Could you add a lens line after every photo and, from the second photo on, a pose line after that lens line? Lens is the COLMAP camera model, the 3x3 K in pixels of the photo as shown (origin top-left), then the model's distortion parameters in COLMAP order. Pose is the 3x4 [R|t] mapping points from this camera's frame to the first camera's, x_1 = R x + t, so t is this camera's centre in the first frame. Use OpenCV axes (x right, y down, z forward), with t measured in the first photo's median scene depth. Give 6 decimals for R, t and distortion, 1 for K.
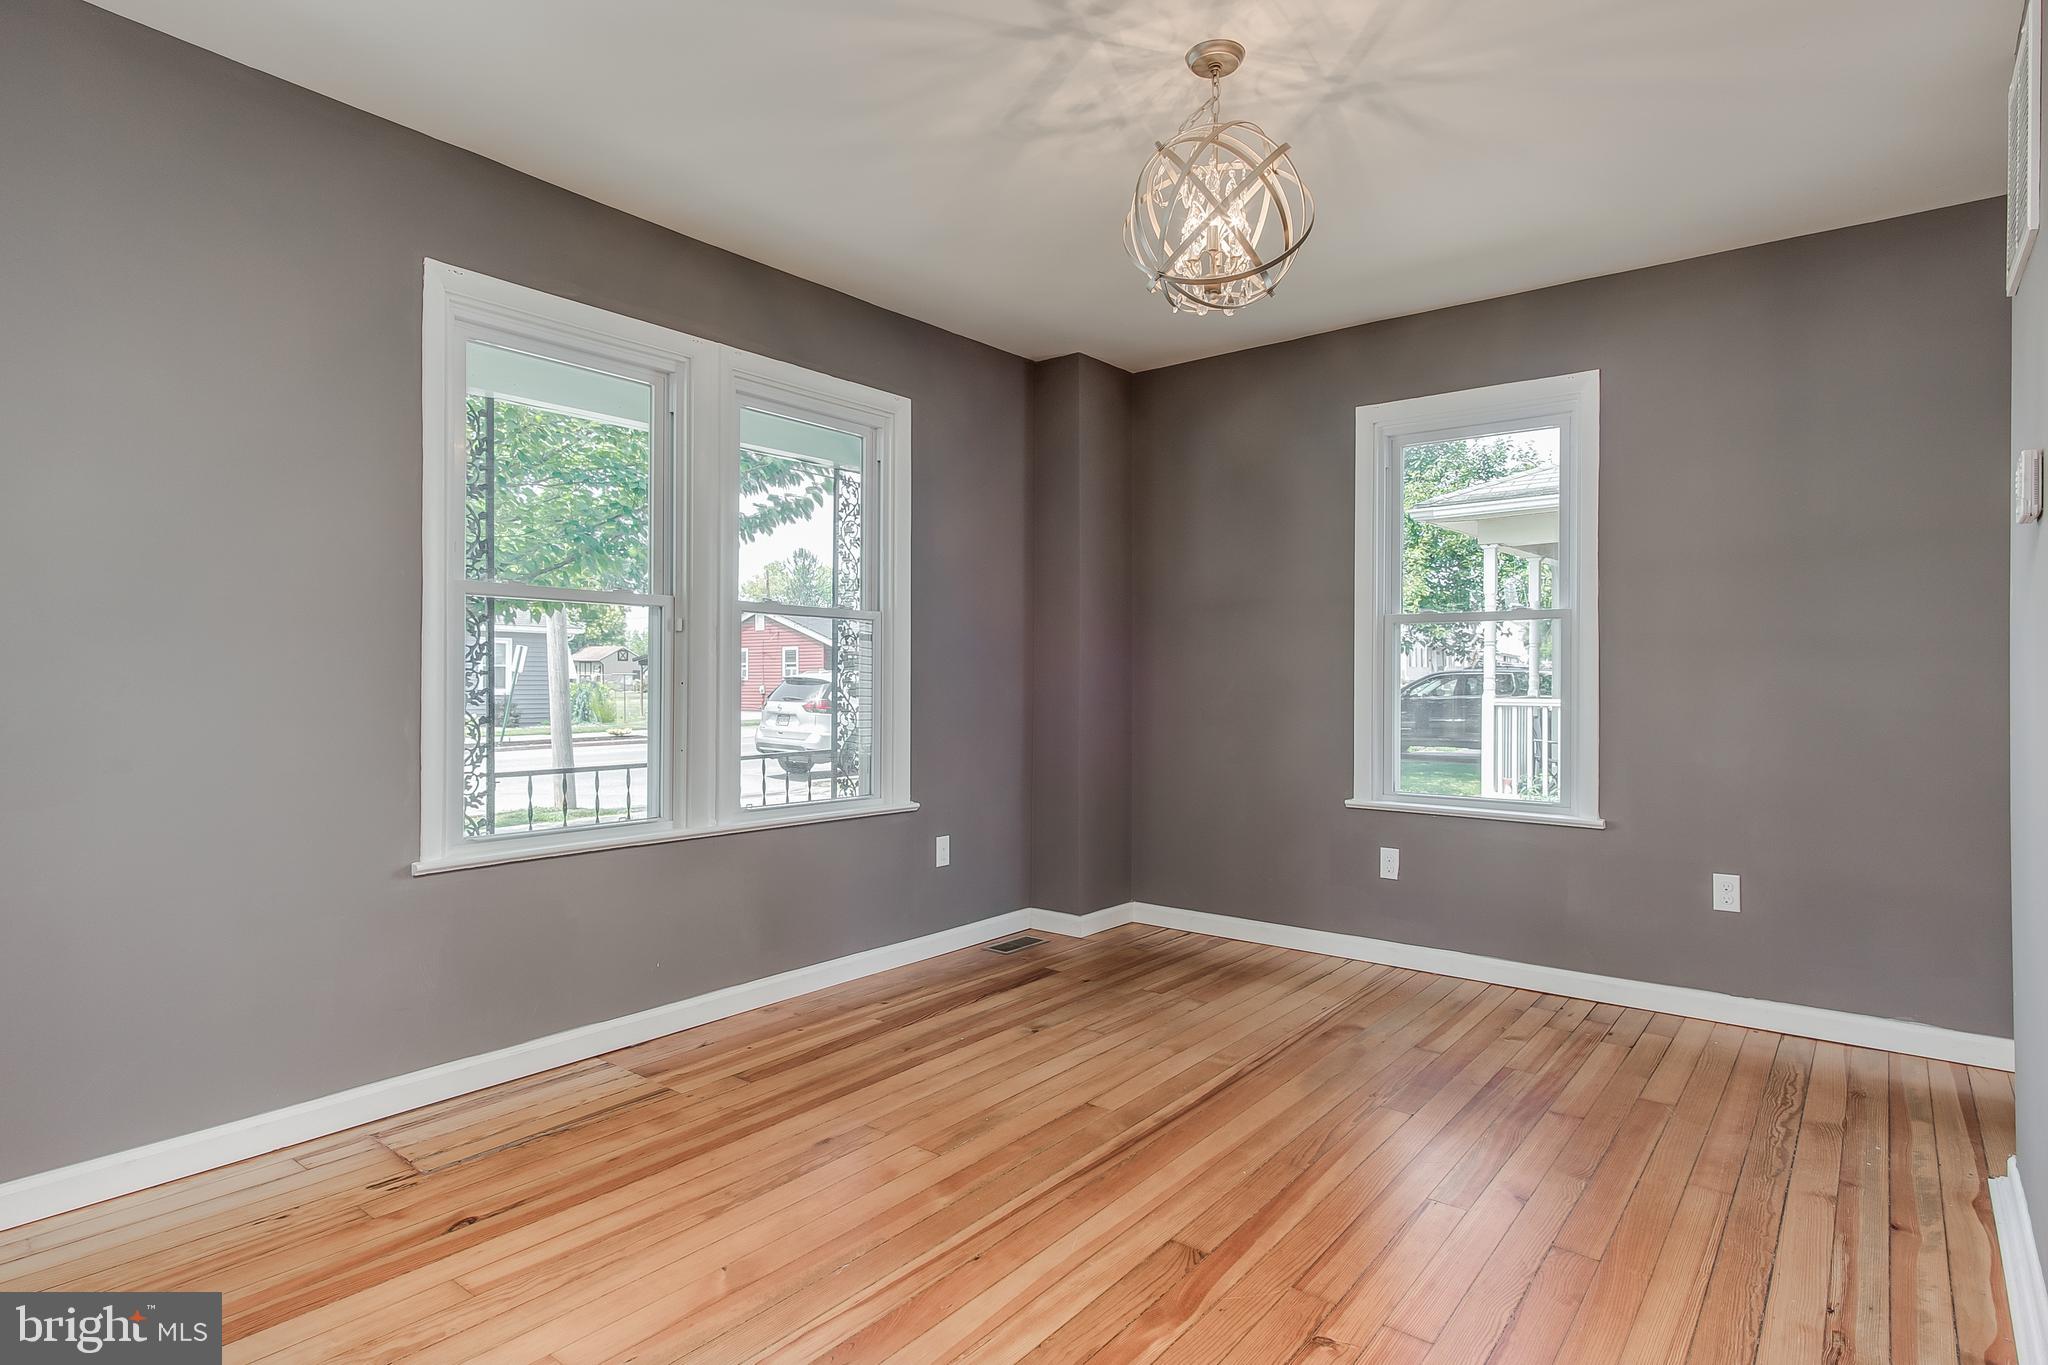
lens RADIAL K [[1093.5, 0, 1031.9], [0, 1093.5, 678.1], [0, 0, 1]] dist [-0.000575, 0.005989]
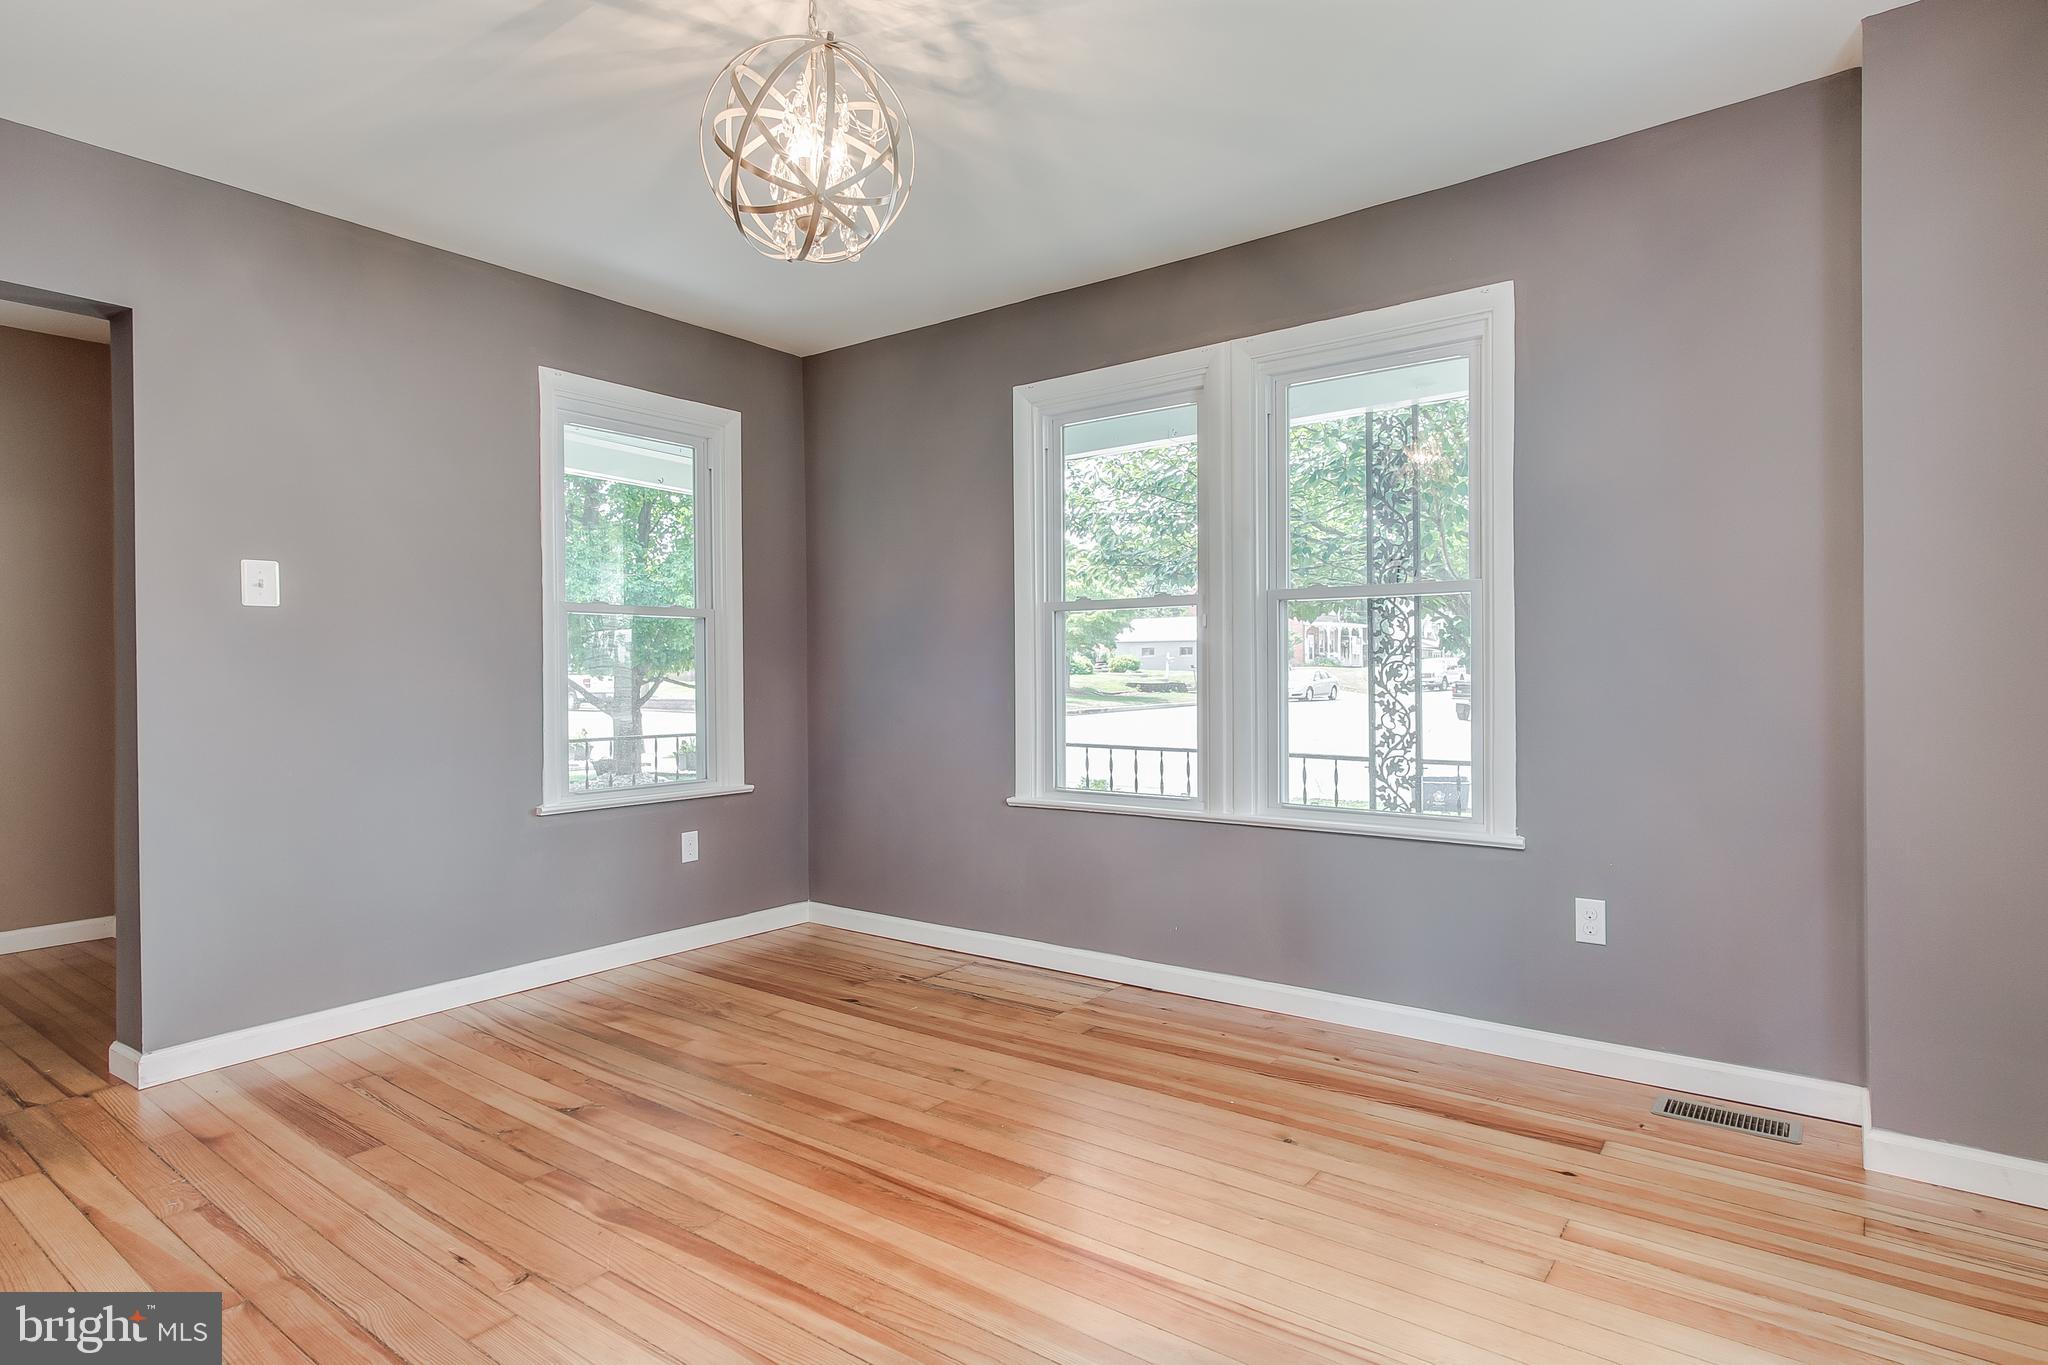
lens RADIAL K [[1093.5, 0, 1040.2], [0, 1093.5, 686.5], [0, 0, 1]] dist [-0.000575, 0.005989]
pose [[0.017557, 0.011658, -0.999778, 0.841219], [0.009845, 0.999882, 0.011832, 0.001102], [0.999797, -0.010051, 0.017440, 0.925659]]
